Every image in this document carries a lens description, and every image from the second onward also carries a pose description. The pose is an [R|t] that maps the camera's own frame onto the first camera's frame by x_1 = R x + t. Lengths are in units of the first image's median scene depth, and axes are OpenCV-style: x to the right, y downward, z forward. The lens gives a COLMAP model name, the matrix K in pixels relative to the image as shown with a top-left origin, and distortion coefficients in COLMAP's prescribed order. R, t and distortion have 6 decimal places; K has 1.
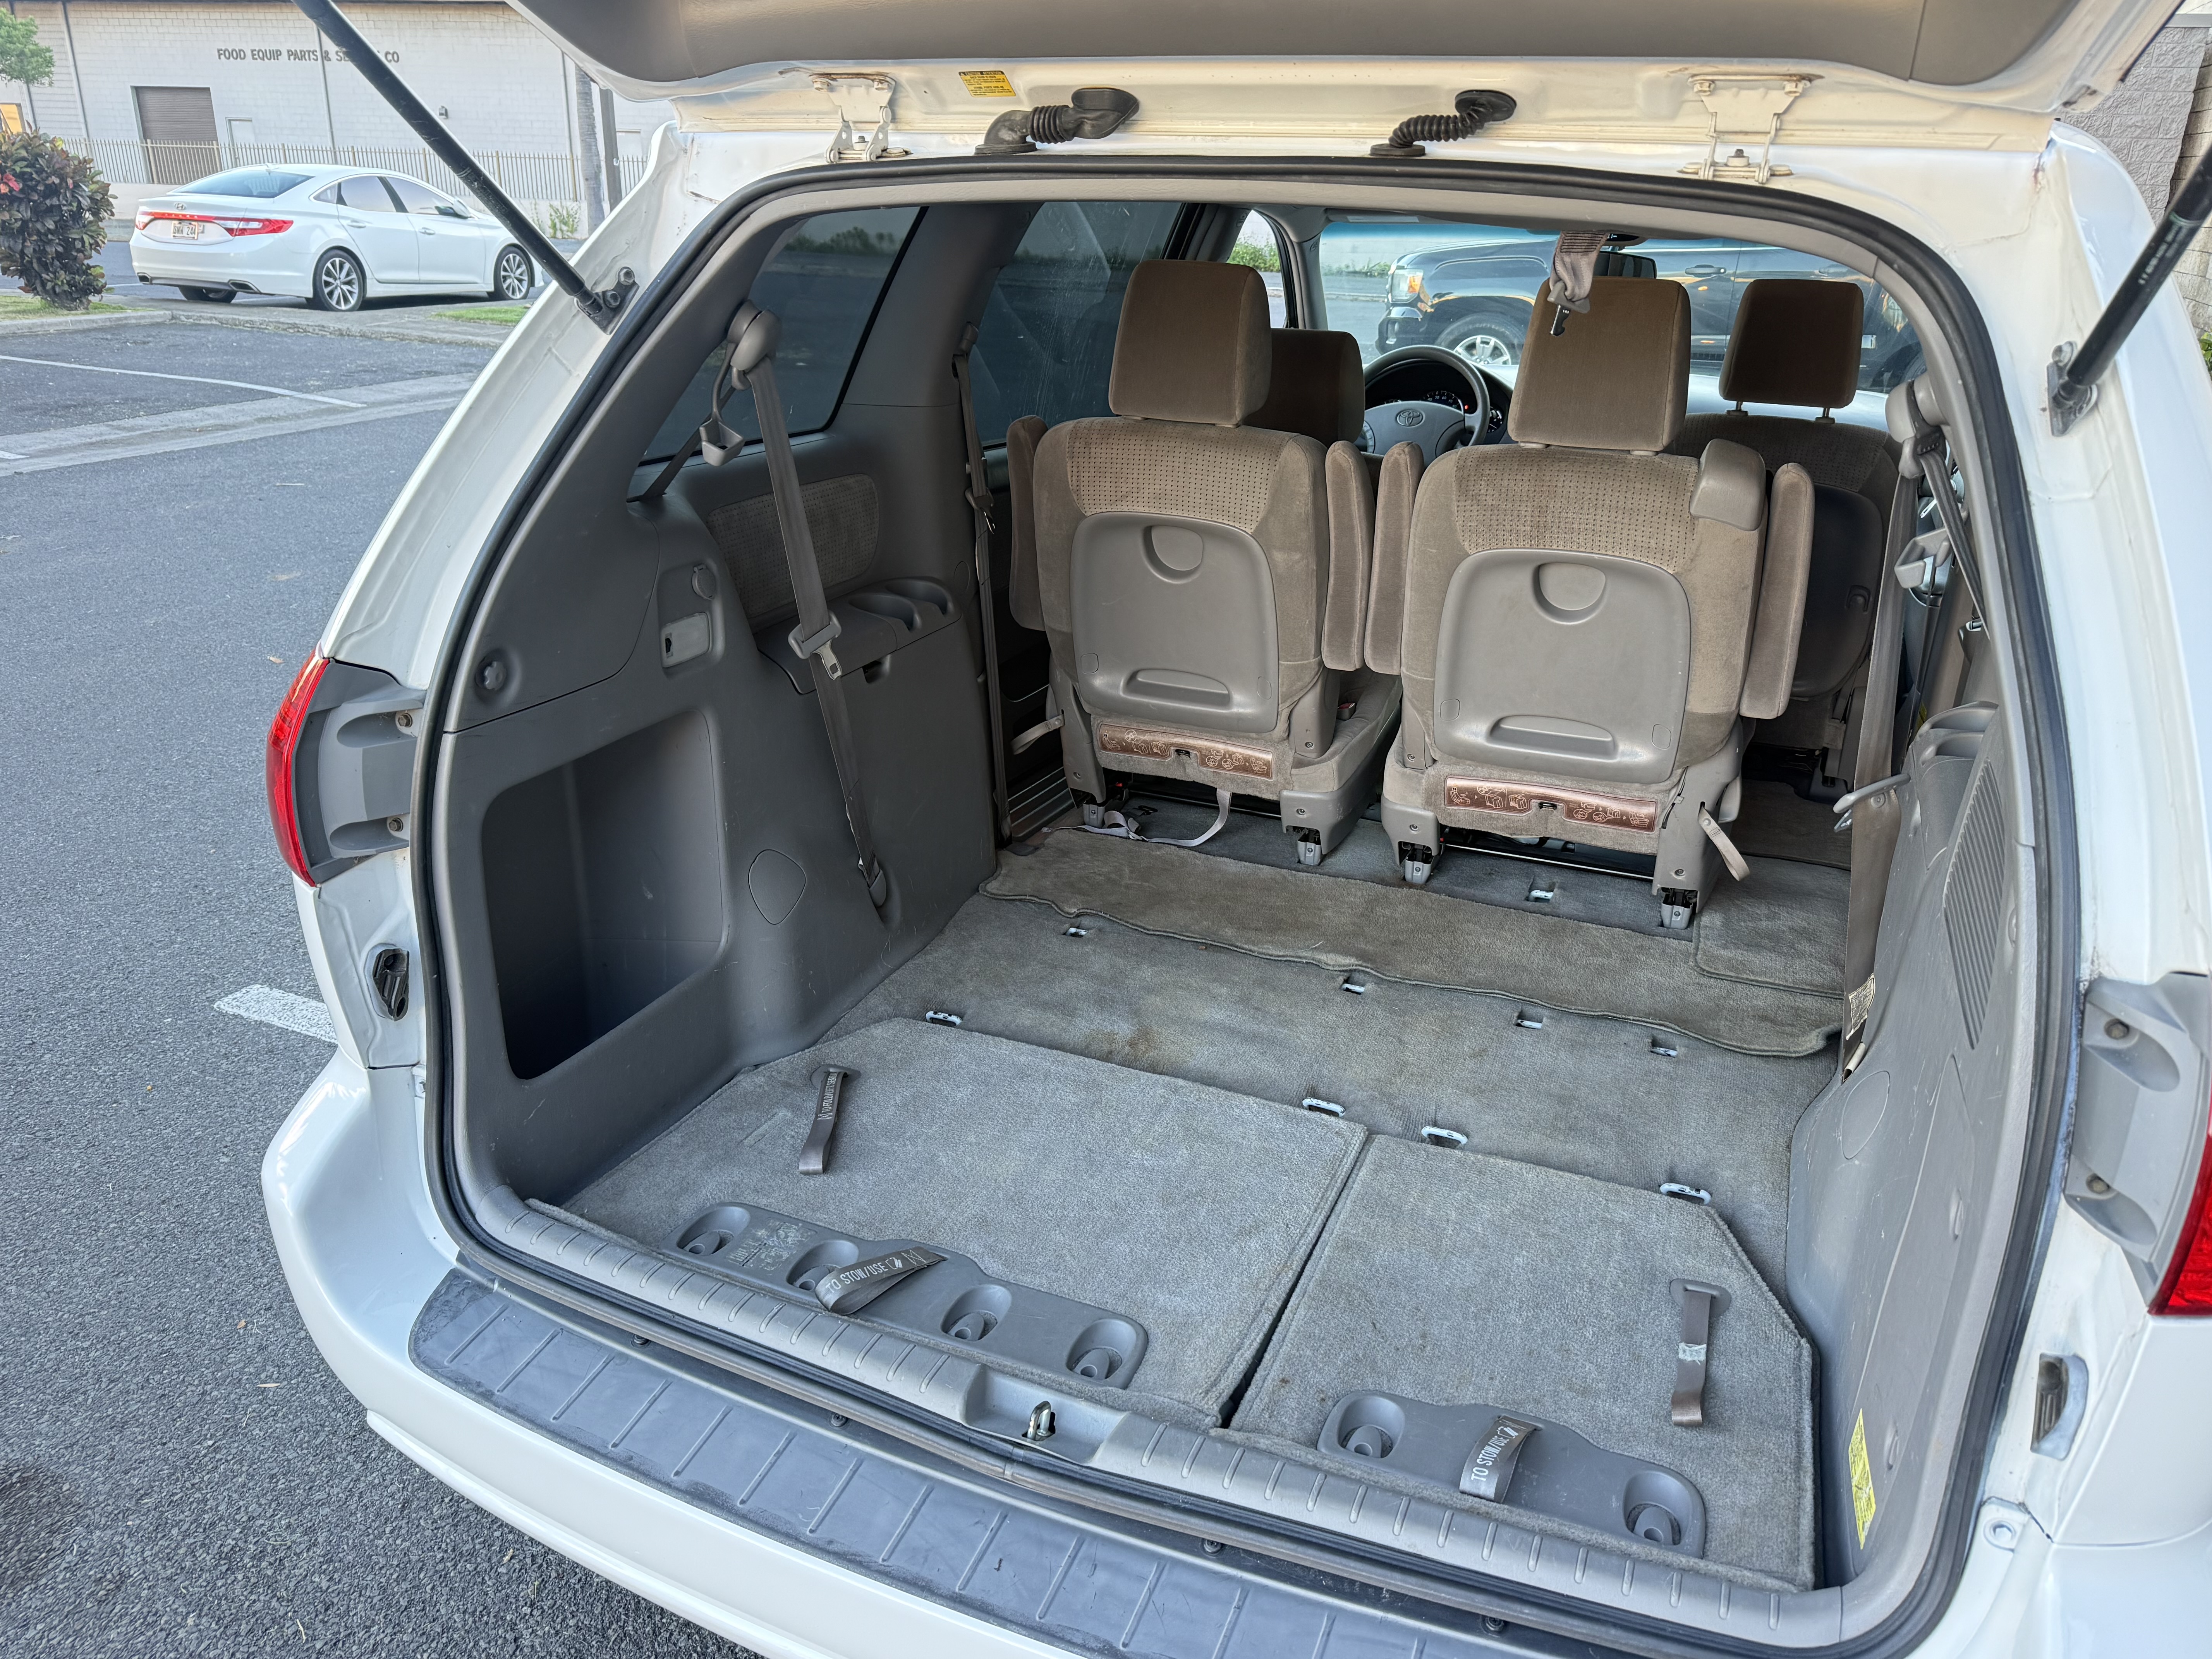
lens RADIAL K [[1712.1, 0, 1106.0], [0, 1712.1, 829.5], [0, 0, 1]] dist [-0.028298, -0.004476]
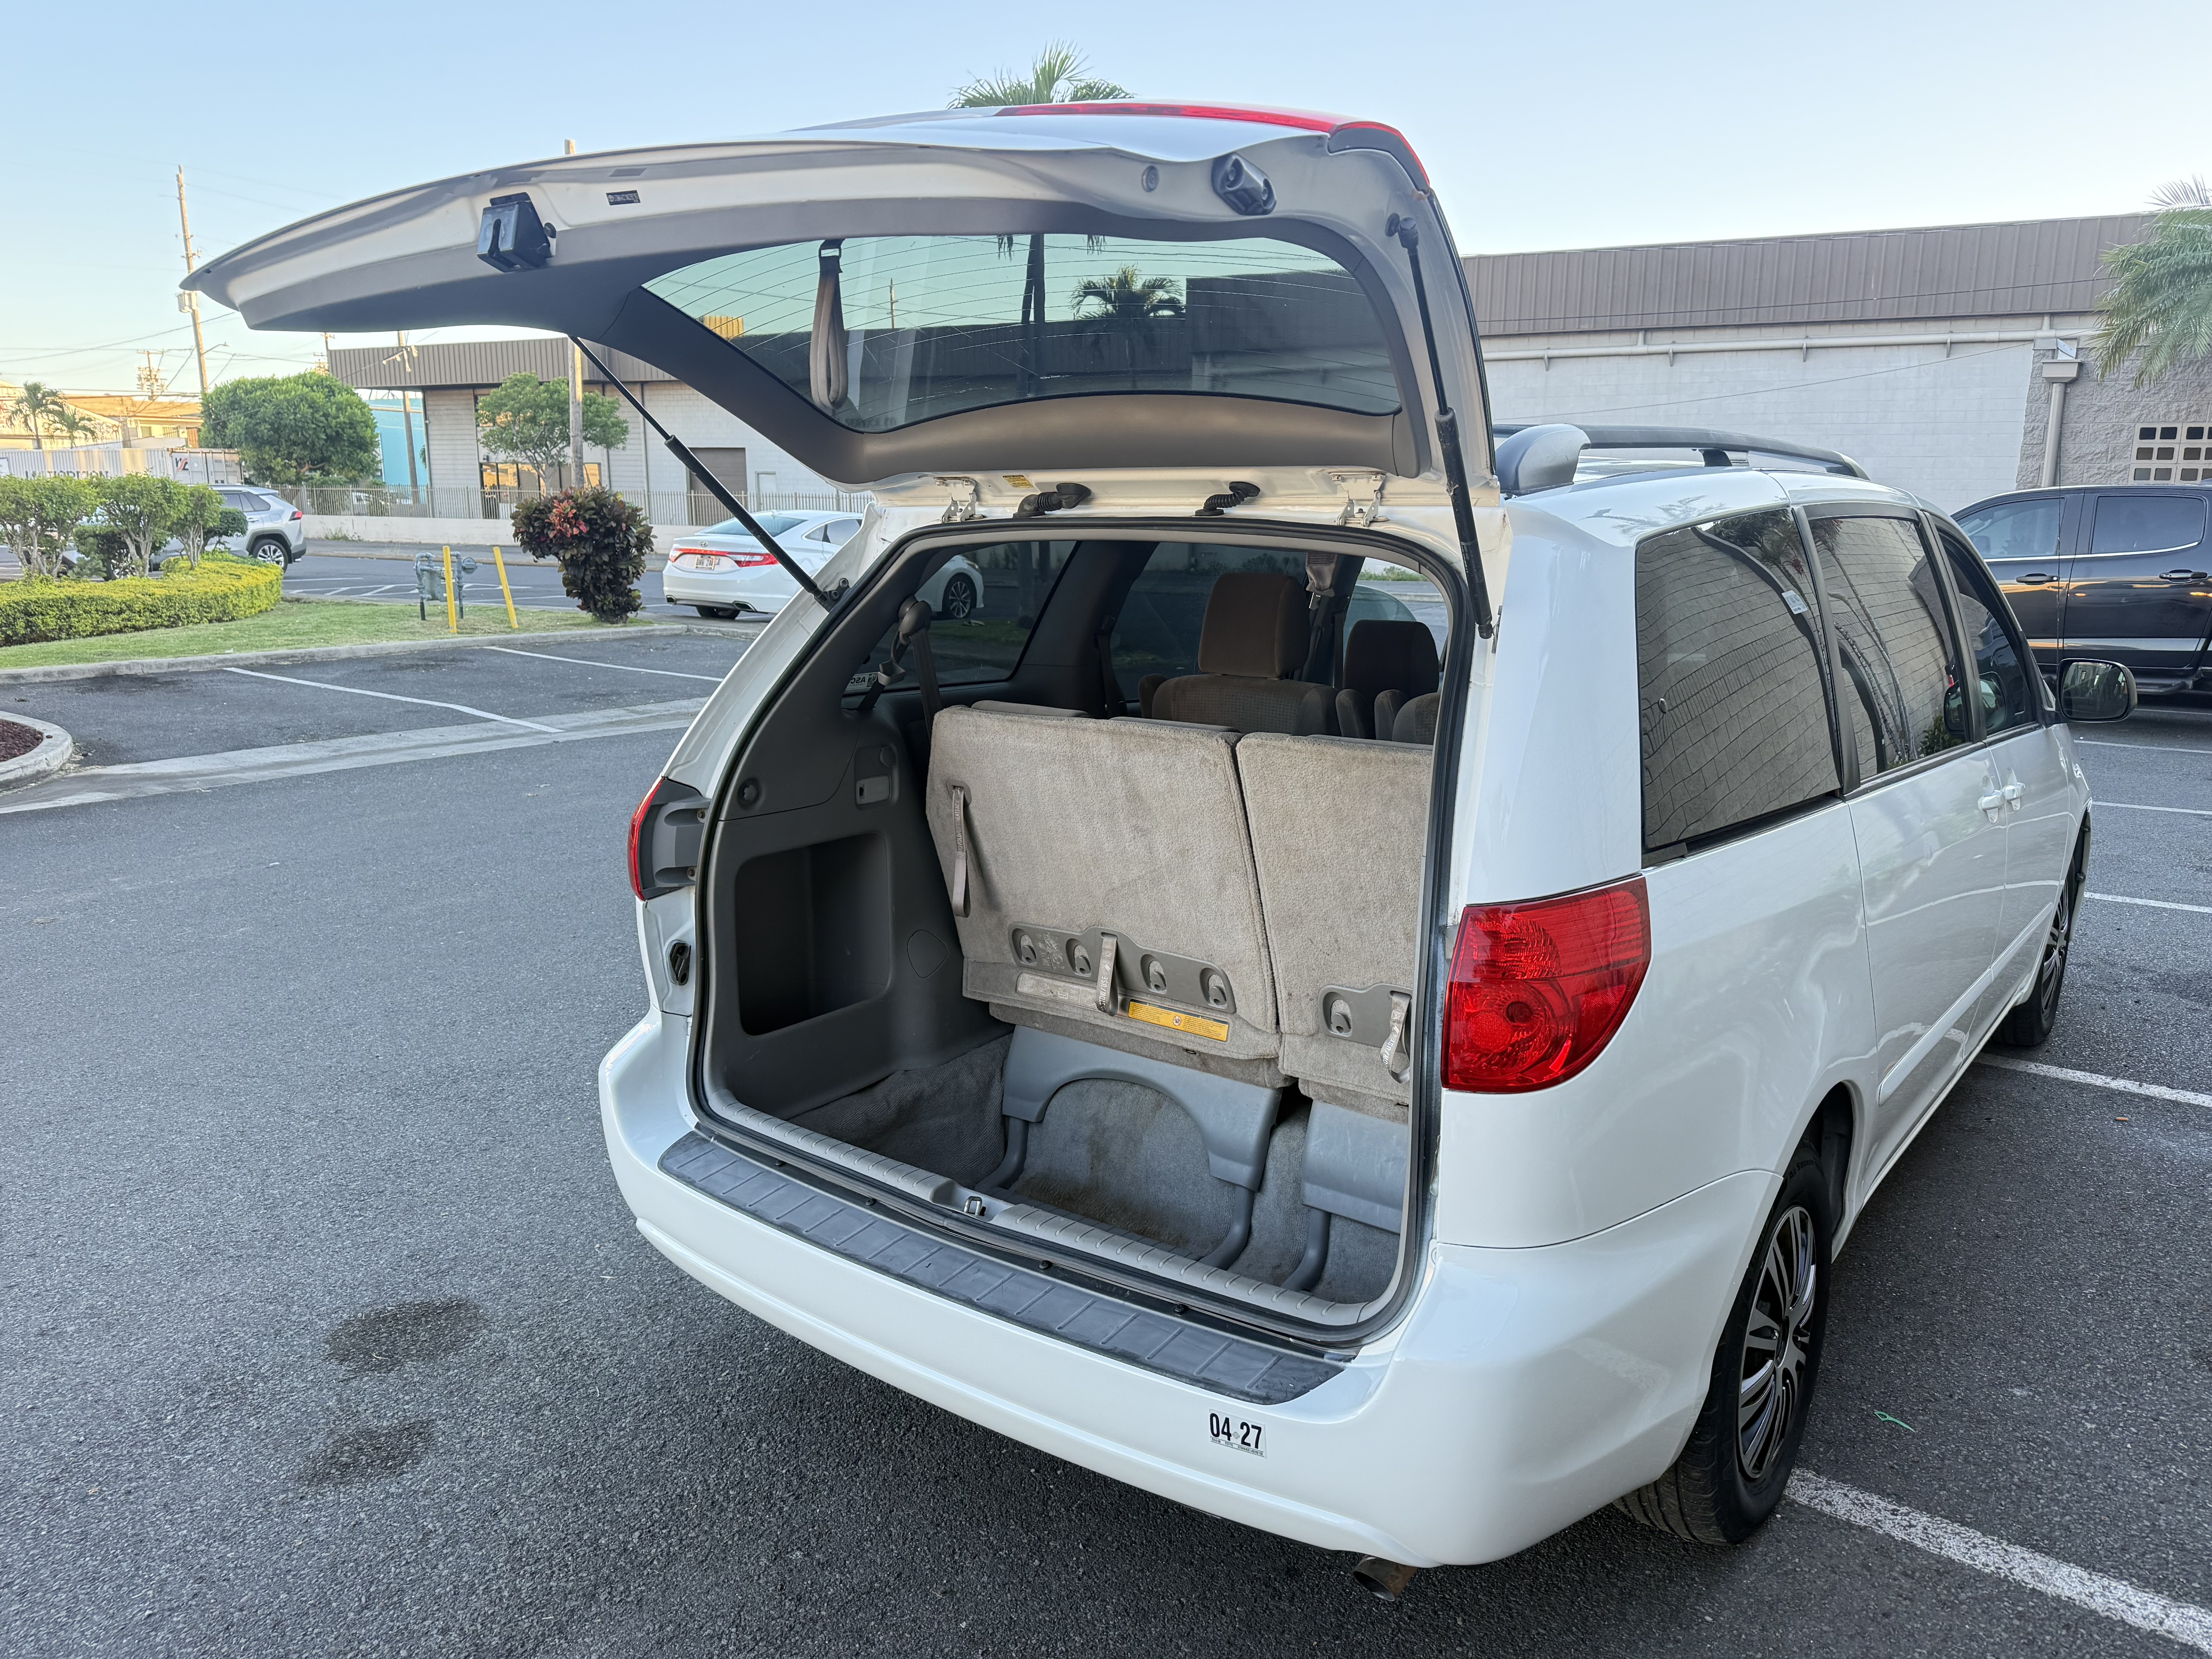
lens RADIAL K [[1712.1, 0, 1106.0], [0, 1712.1, 829.5], [0, 0, 1]] dist [-0.028298, -0.004476]
pose [[0.966867, 0.028451, -0.253691, 0.418137], [-0.073824, 0.982471, -0.171172, 0.204227], [0.244374, 0.184229, 0.952019, -0.562884]]
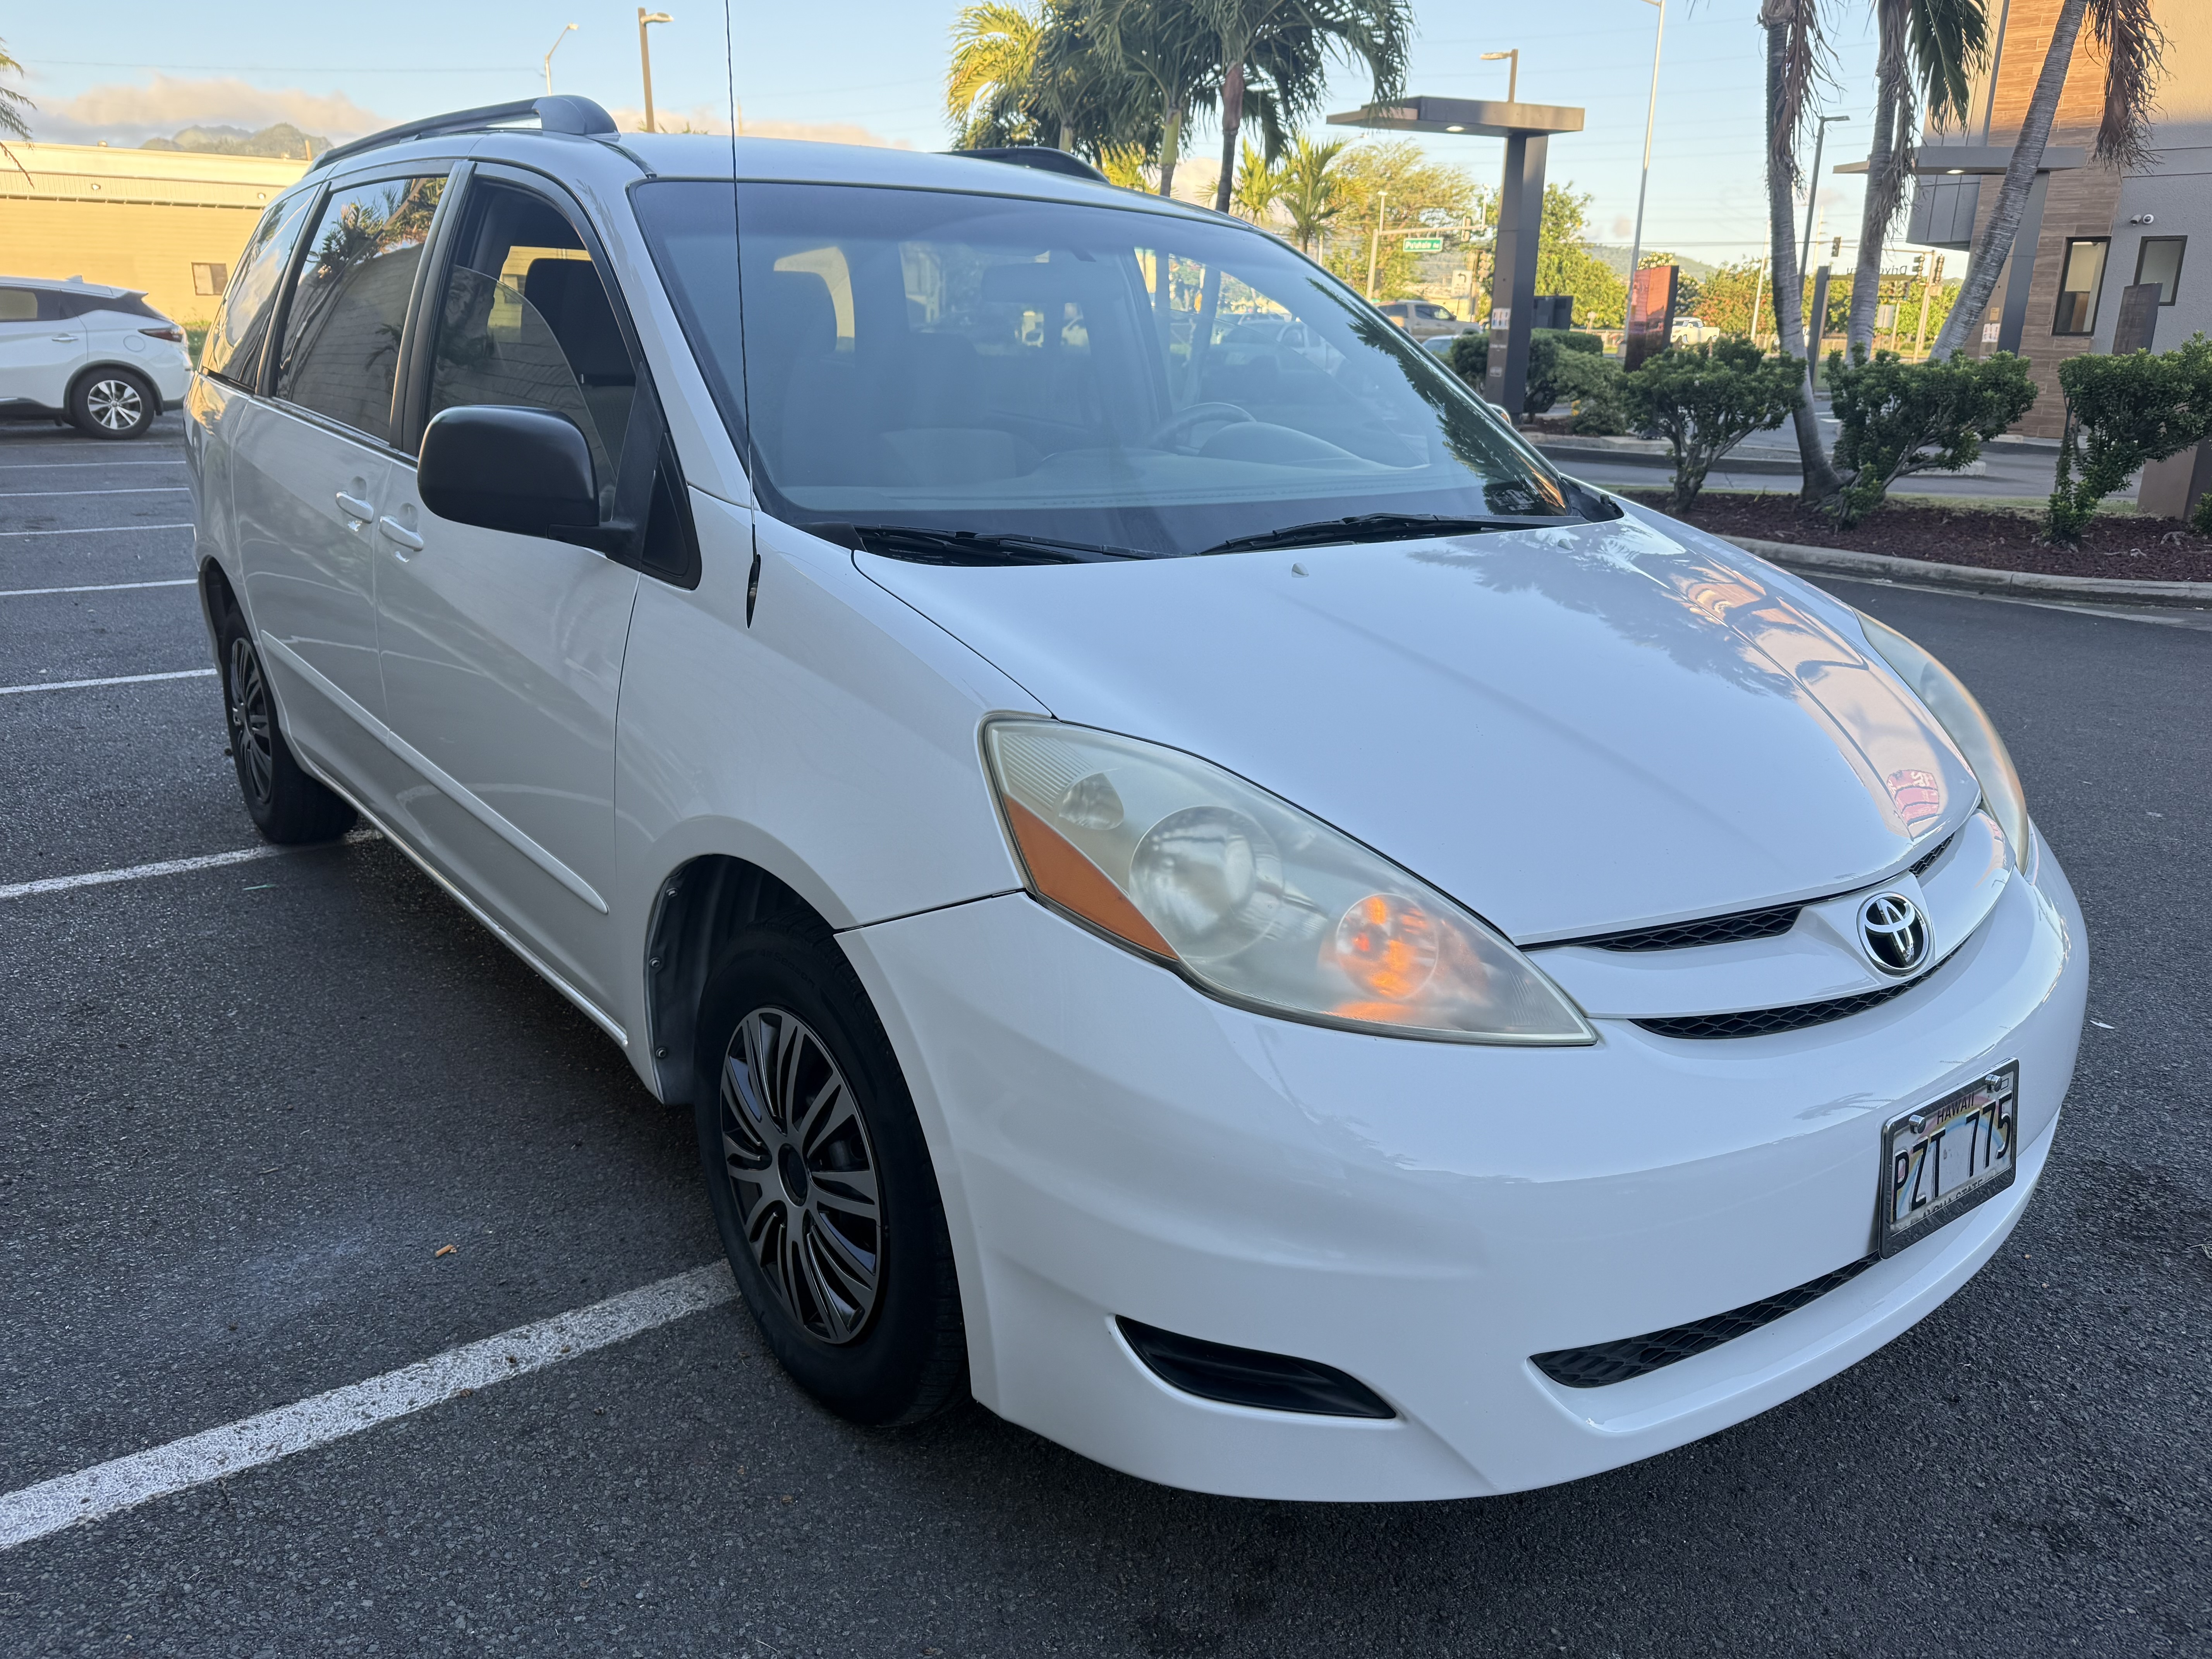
lens RADIAL K [[1712.1, 0, 1106.0], [0, 1712.1, 829.5], [0, 0, 1]] dist [-0.028298, -0.004476]
pose [[-0.519084, 0.193778, -0.832467, 1.938548], [-0.332652, 0.851369, 0.405603, -0.853291], [0.787334, 0.487464, -0.377471, 2.773107]]
